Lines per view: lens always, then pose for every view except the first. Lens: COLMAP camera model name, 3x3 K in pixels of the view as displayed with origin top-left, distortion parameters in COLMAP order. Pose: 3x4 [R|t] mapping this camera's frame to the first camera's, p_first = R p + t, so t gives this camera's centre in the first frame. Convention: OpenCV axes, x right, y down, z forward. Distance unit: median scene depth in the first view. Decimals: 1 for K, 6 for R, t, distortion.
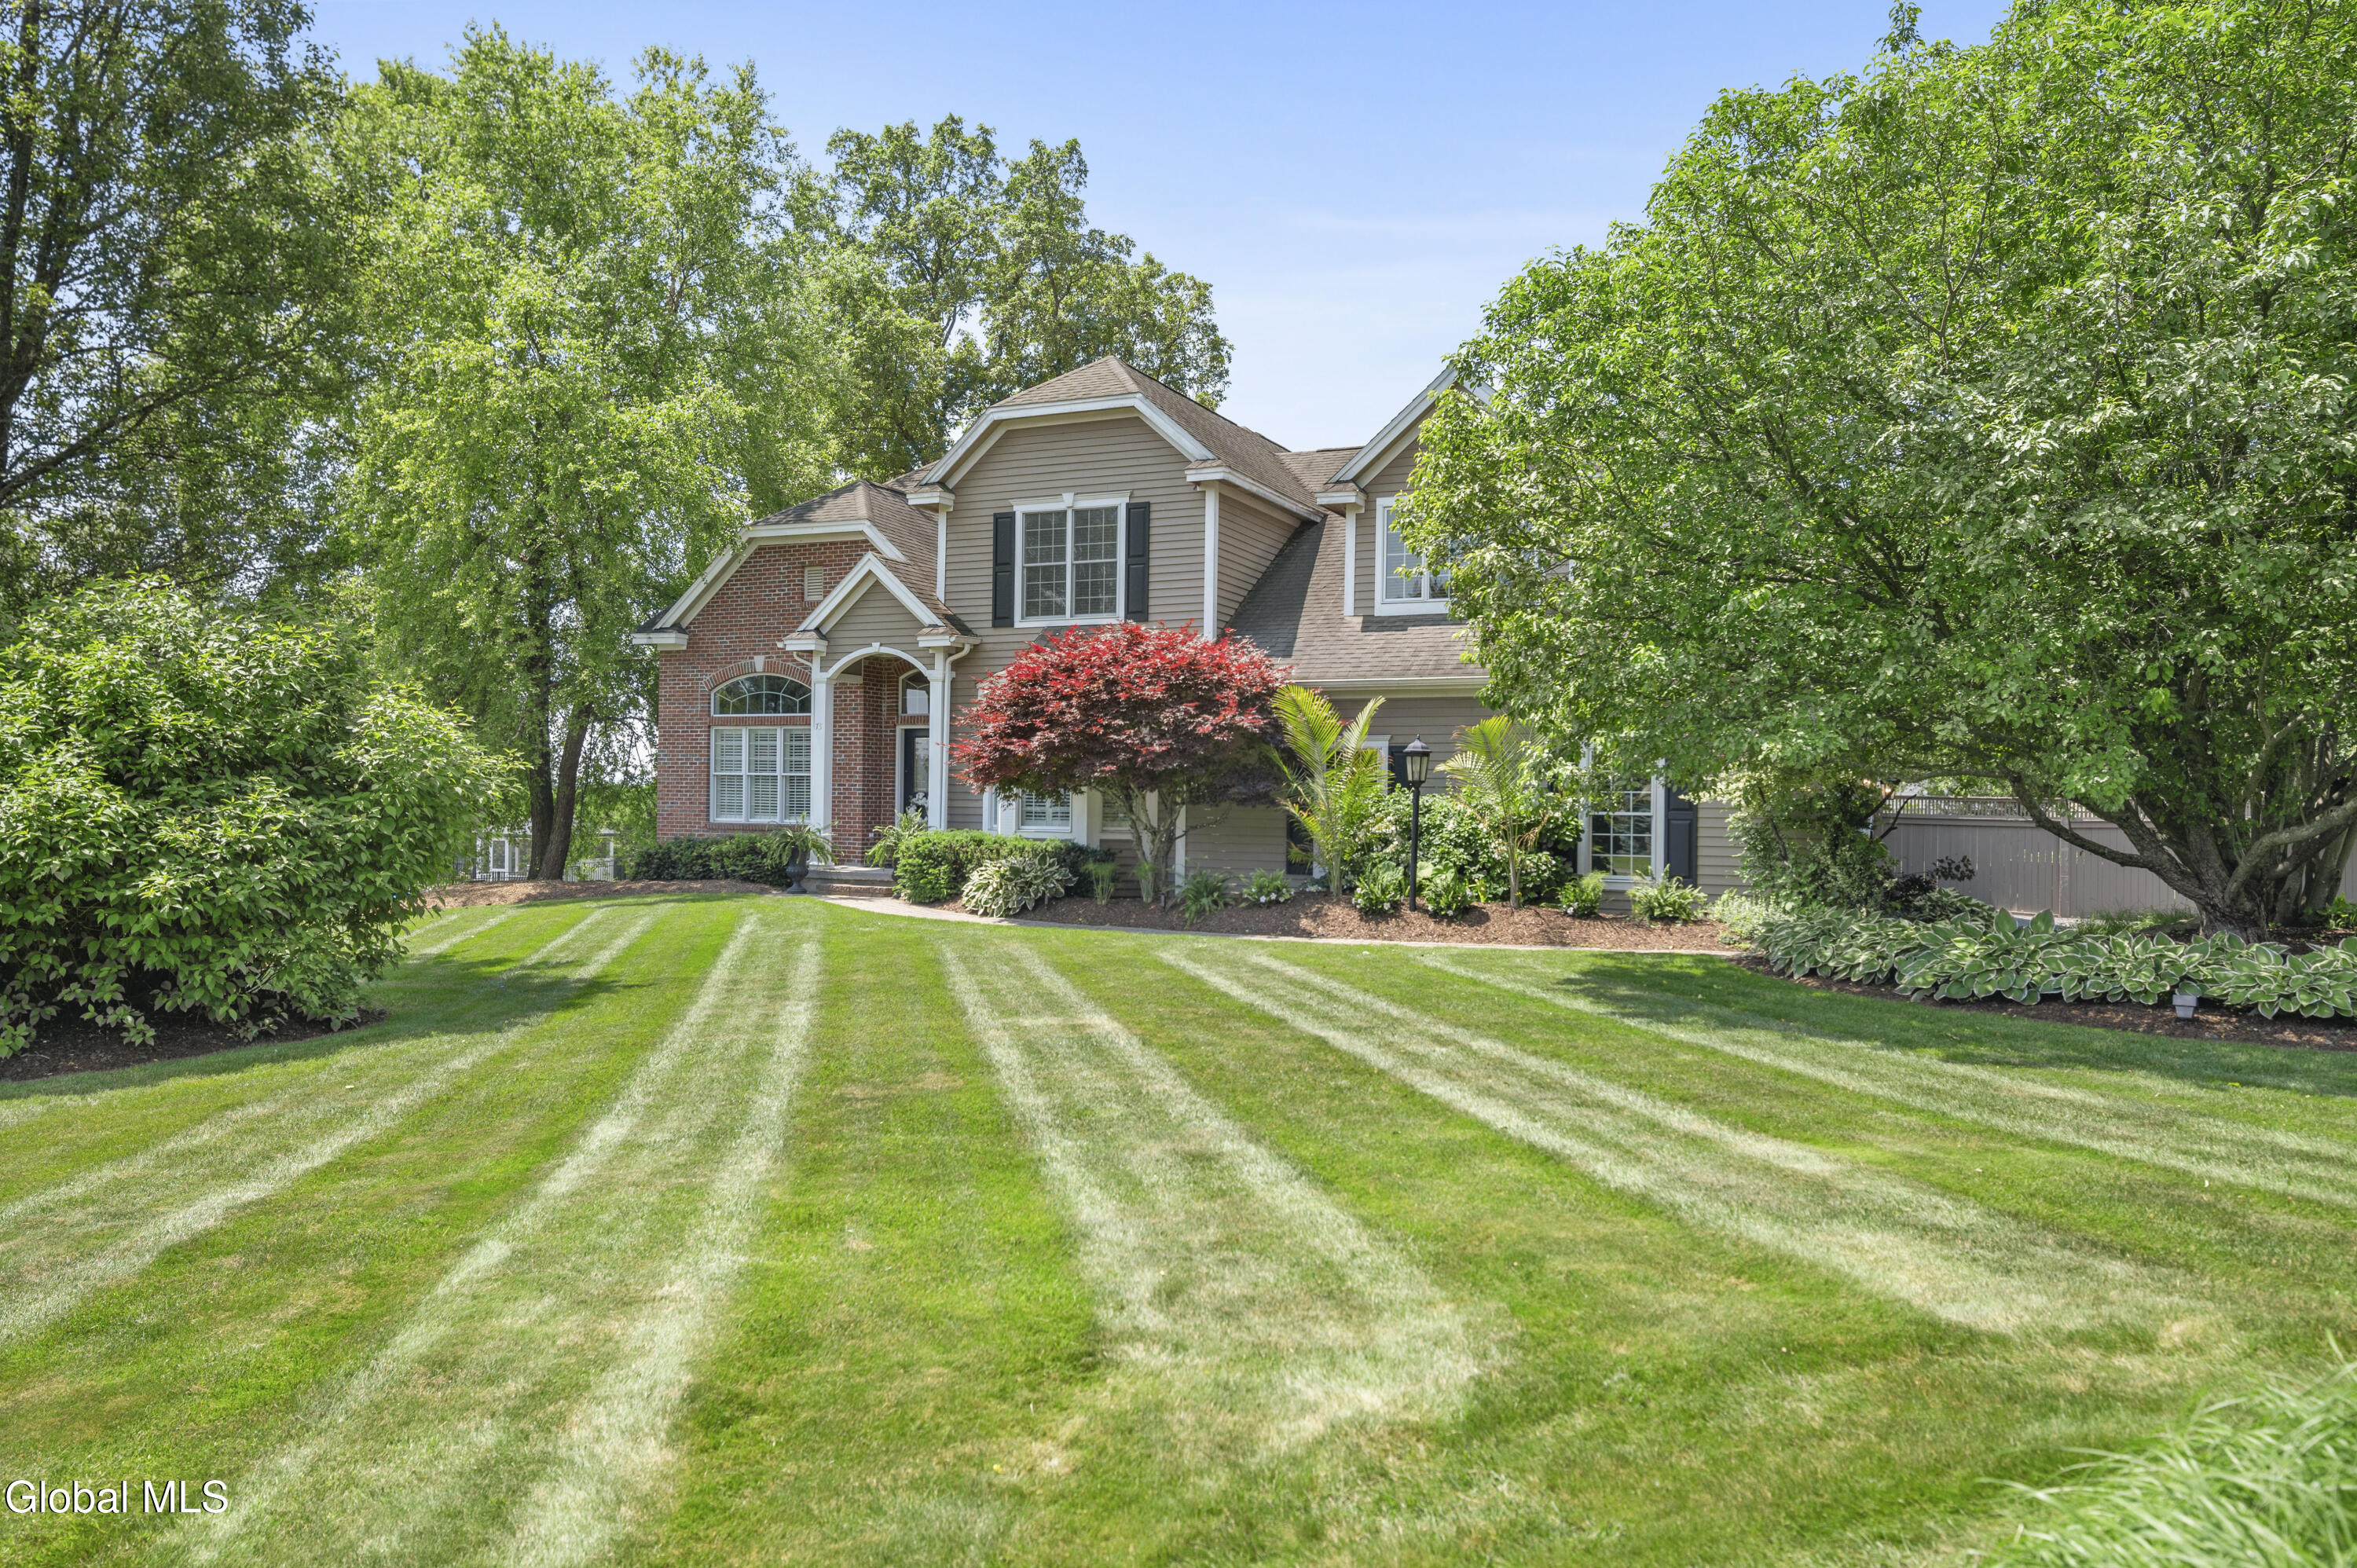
lens RADIAL K [[1606.4, 0, 1177.8], [0, 1606.4, 784.0], [0, 0, 1]] dist [0.027401, 0.001326]
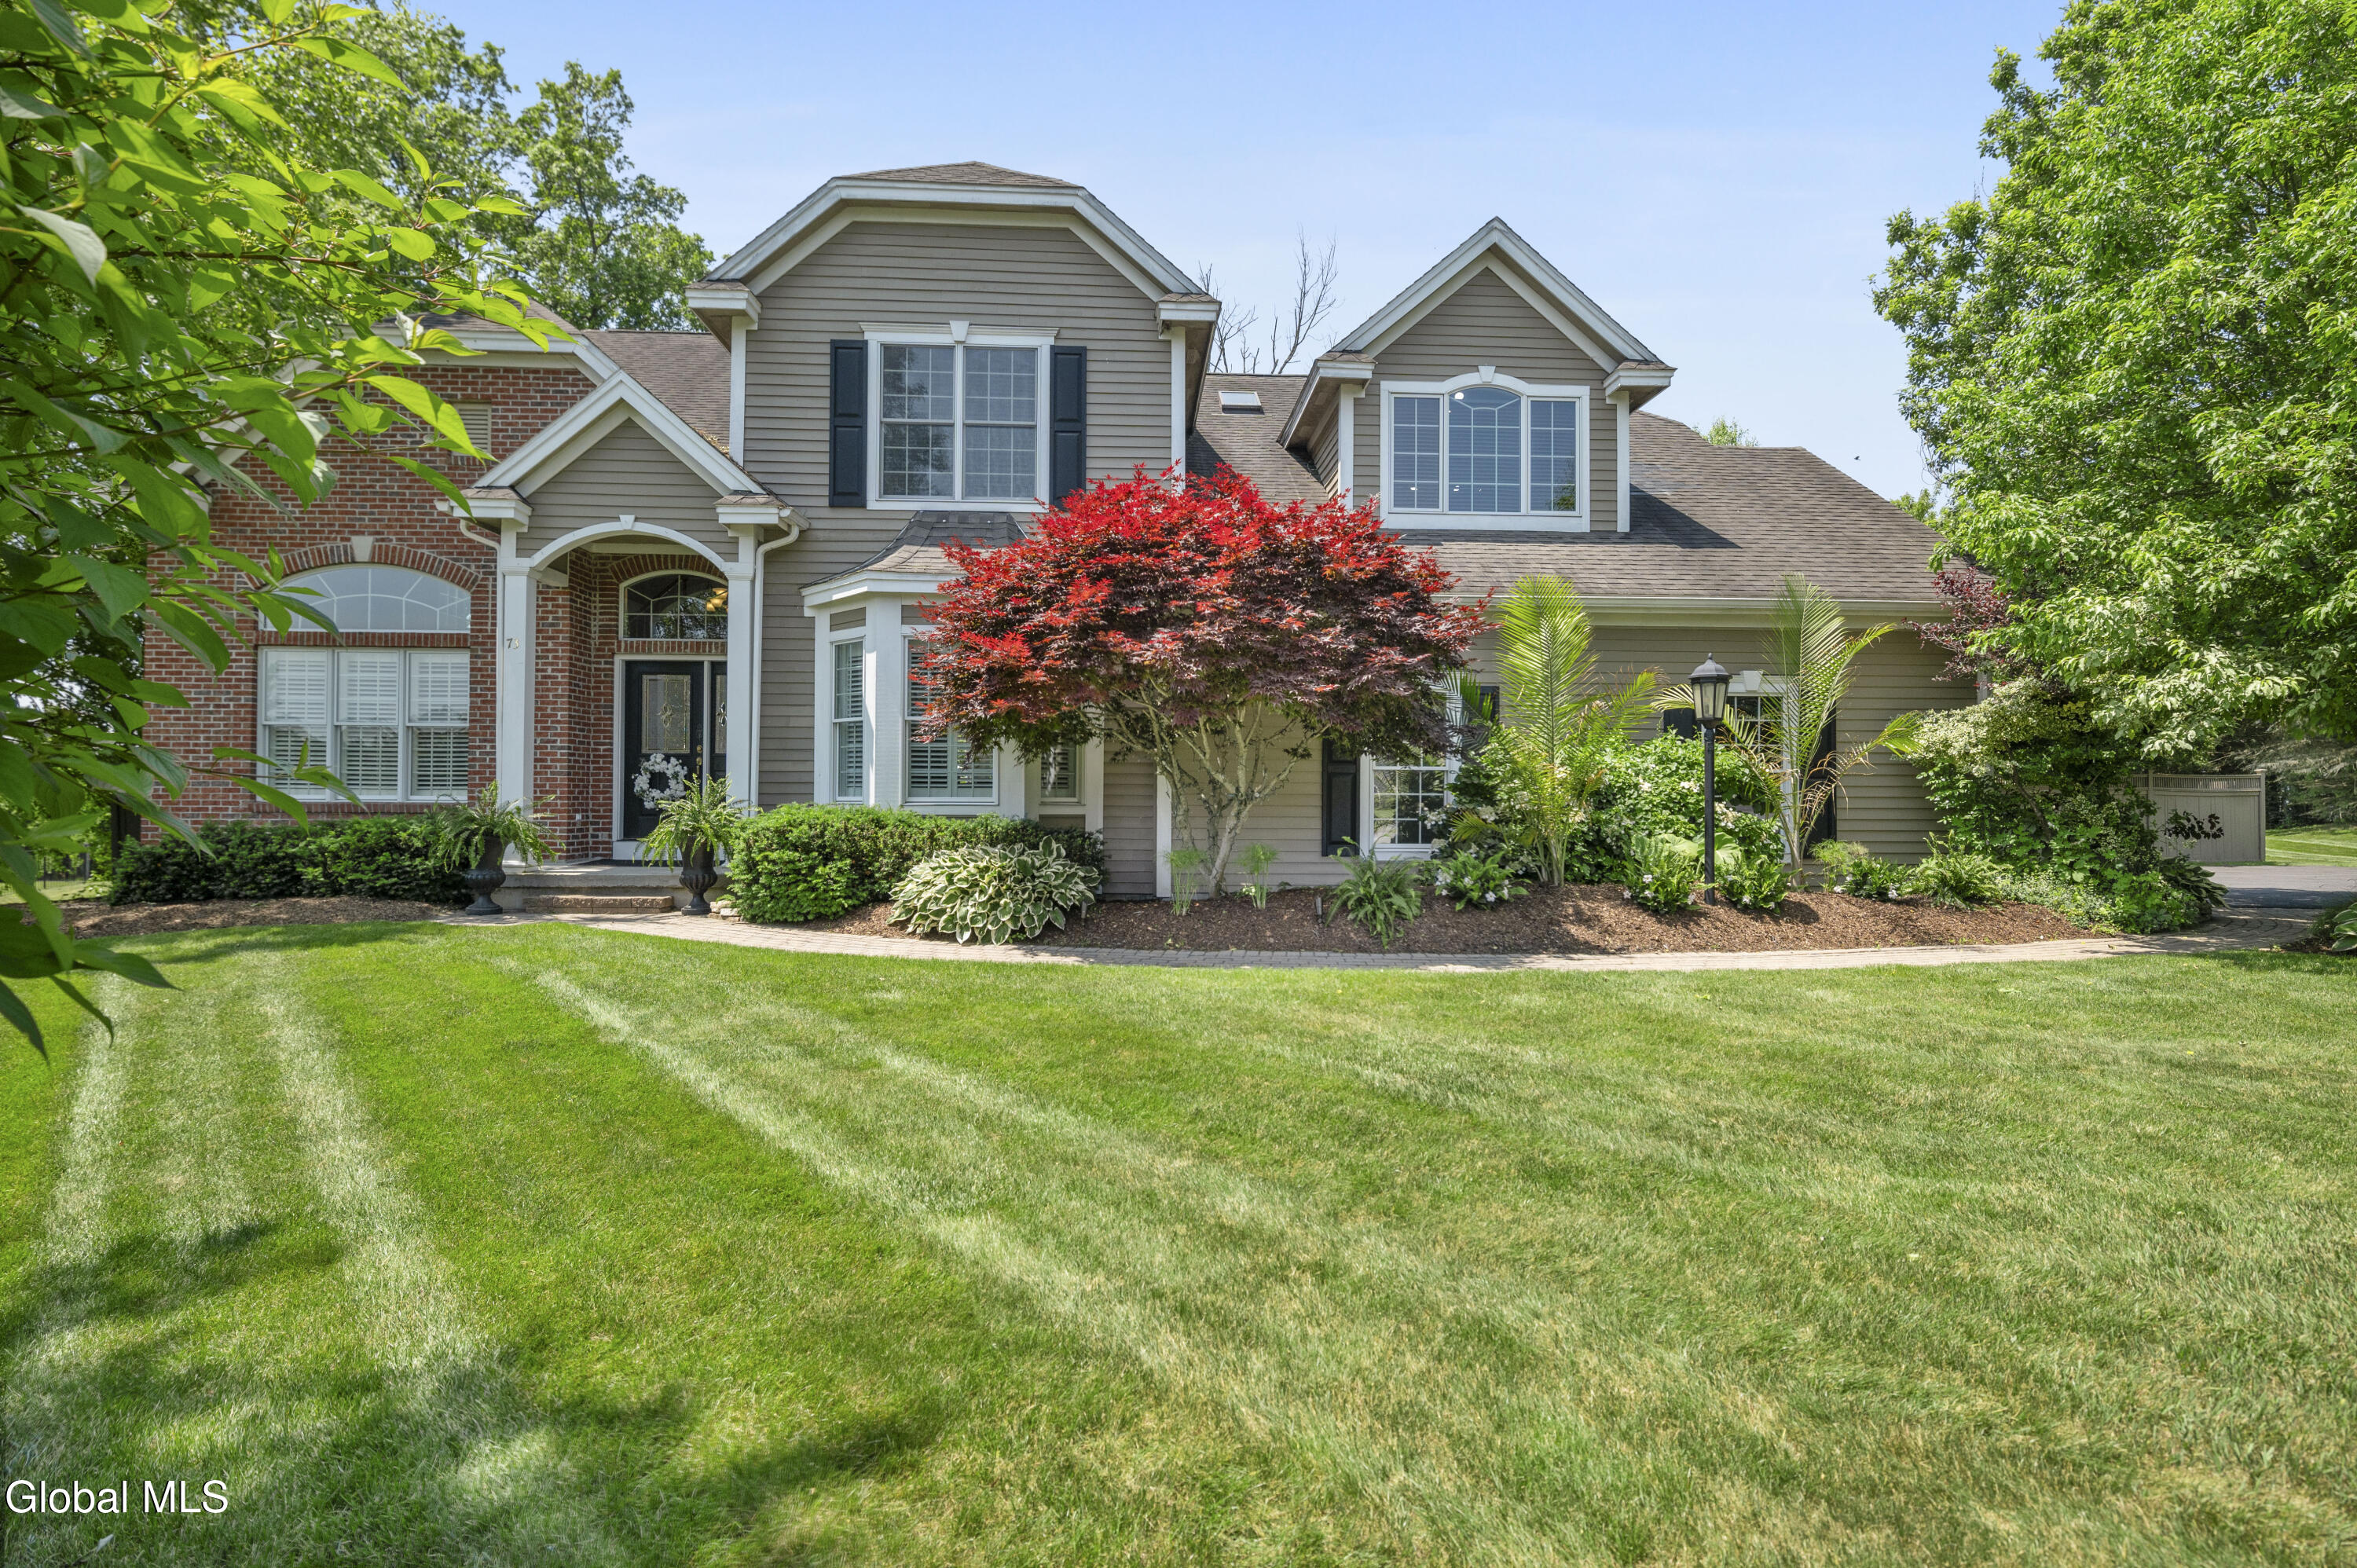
lens RADIAL K [[1202.9, 0, 1179.8], [0, 1202.9, 779.6], [0, 0, 1]] dist [0.005801, -0.000852]
pose [[0.879917, -0.000242, 0.475127, -0.227832], [0.001234, 0.999998, -0.001775, 0.018773], [-0.475125, 0.002148, 0.879916, 0.486469]]
